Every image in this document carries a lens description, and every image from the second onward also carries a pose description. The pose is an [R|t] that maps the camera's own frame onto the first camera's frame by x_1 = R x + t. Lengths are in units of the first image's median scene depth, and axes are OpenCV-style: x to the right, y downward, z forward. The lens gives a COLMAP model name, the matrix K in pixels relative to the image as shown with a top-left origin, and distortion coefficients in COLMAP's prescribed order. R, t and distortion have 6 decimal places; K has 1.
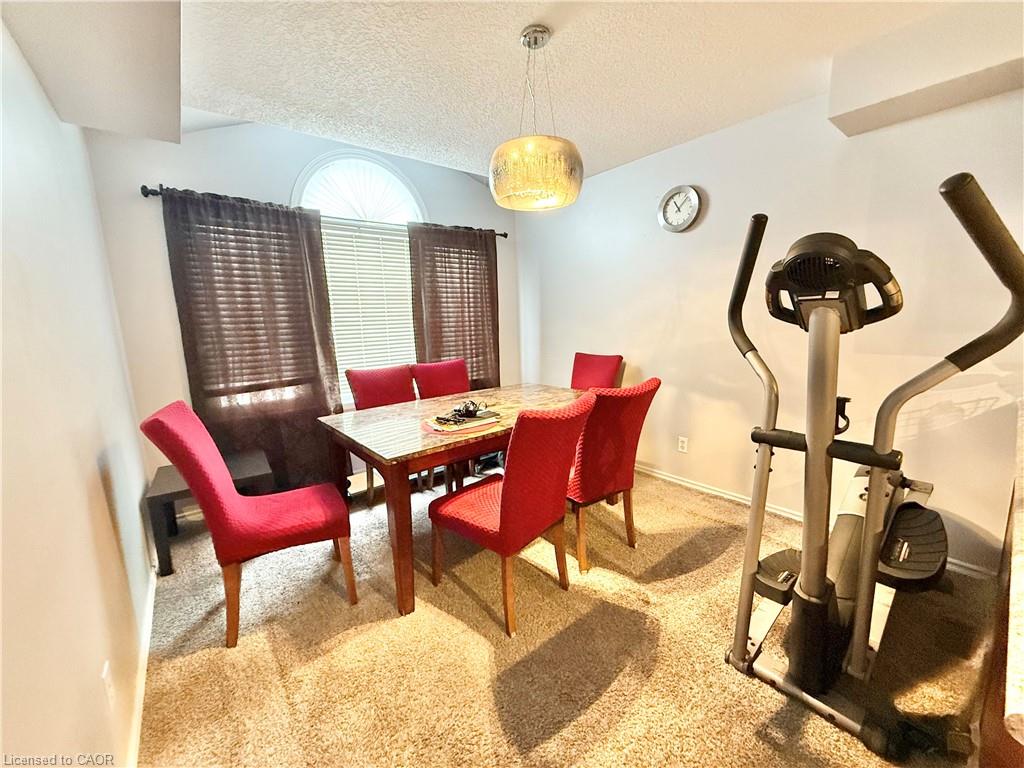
lens RADIAL K [[408.1, 0, 510.8], [0, 408.1, 379.6], [0, 0, 1]] dist [0.000508, 0.000149]
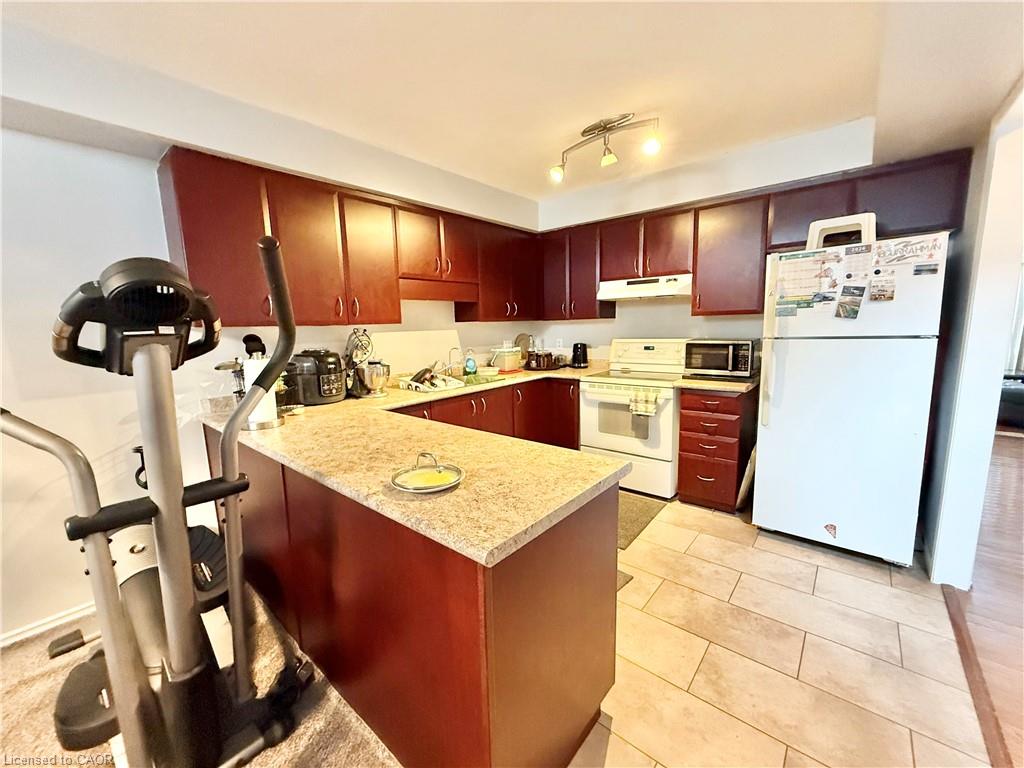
lens RADIAL K [[408.1, 0, 508.5], [0, 408.1, 382.8], [0, 0, 1]] dist [0.000508, 0.000149]
pose [[-0.166656, -0.114962, 0.979290, -0.190416], [0.193958, 0.969953, 0.146873, -0.073148], [-0.966750, 0.214418, -0.139351, 0.378213]]
